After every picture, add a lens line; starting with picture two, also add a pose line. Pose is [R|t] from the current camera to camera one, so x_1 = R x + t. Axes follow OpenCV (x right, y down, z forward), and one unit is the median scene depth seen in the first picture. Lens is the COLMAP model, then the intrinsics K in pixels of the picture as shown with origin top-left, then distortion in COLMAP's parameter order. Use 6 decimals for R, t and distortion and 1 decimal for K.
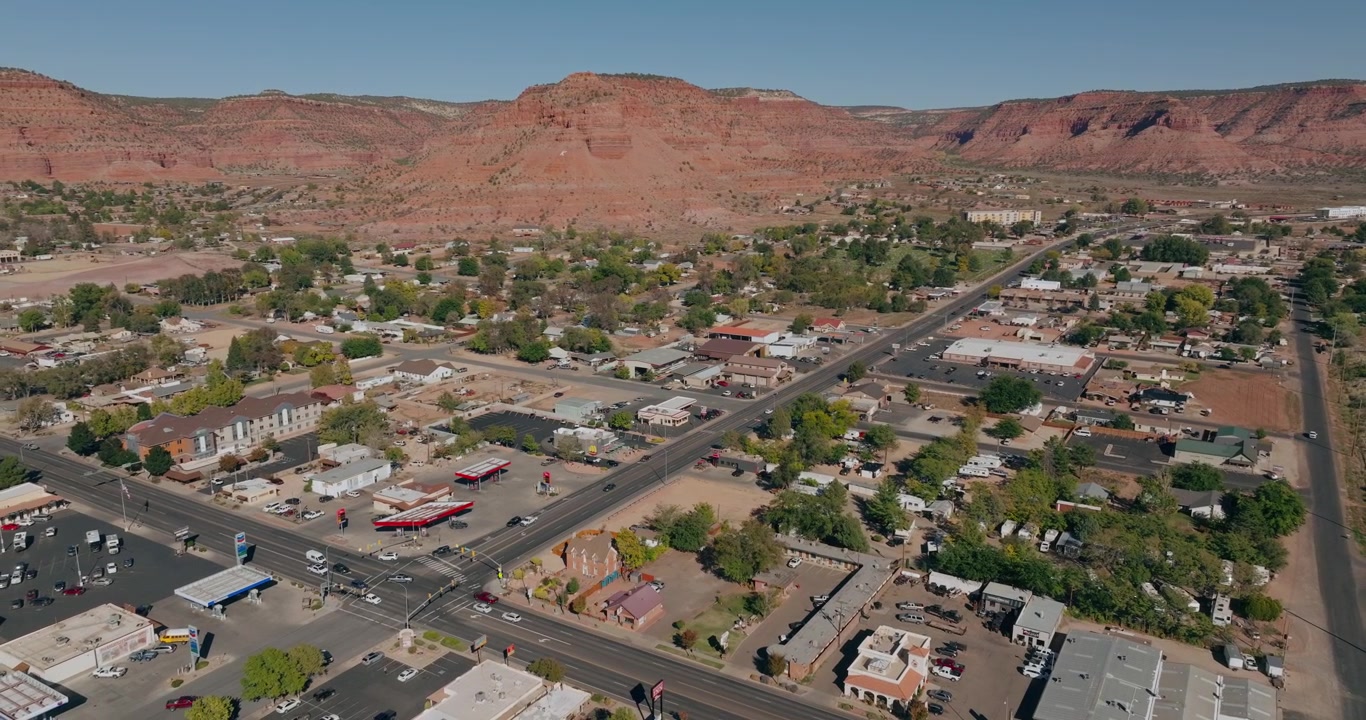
lens RADIAL K [[953.0, 0, 682.1], [0, 953.0, 360.7], [0, 0, 1]] dist [0.001312, 0.008543]
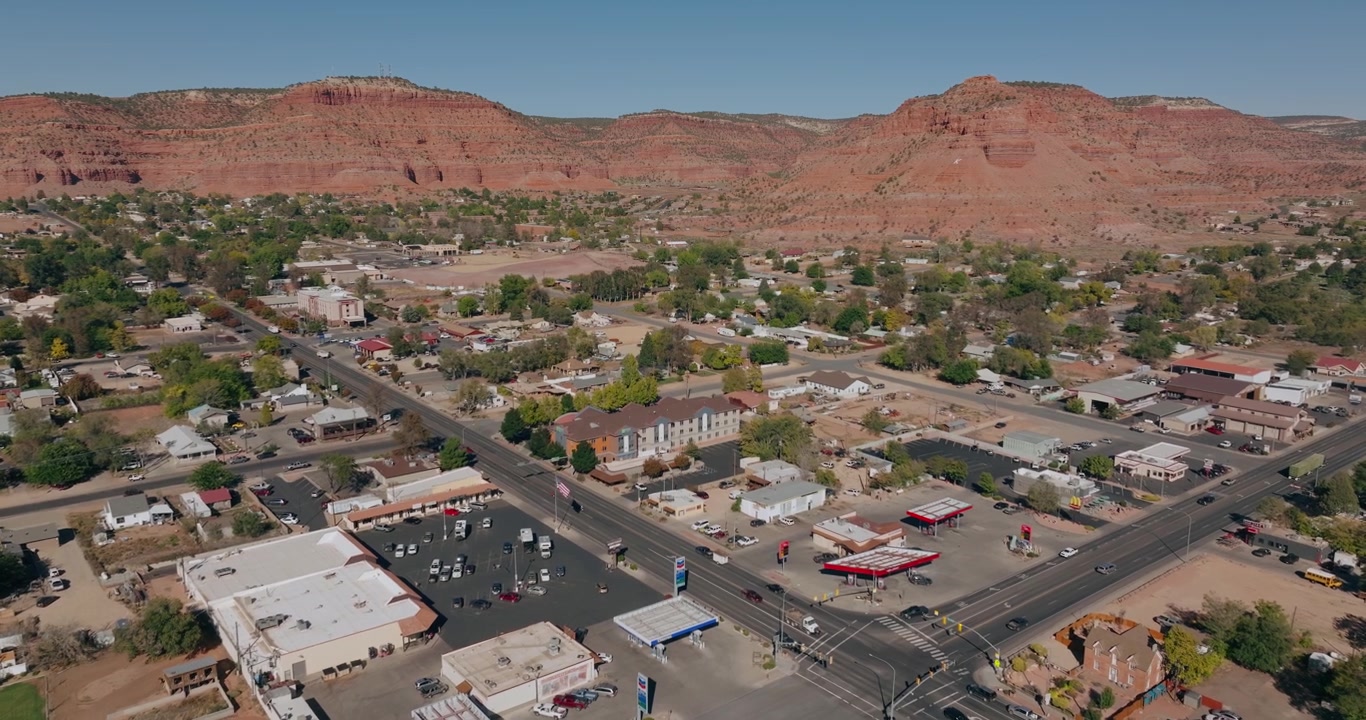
lens RADIAL K [[953.0, 0, 683.3], [0, 953.0, 358.5], [0, 0, 1]] dist [0.001312, 0.008543]
pose [[0.934479, 0.071889, -0.348685, -0.087076], [-0.079102, 0.996845, -0.006473, 0.003710], [0.347120, 0.033631, 0.937217, 0.094990]]
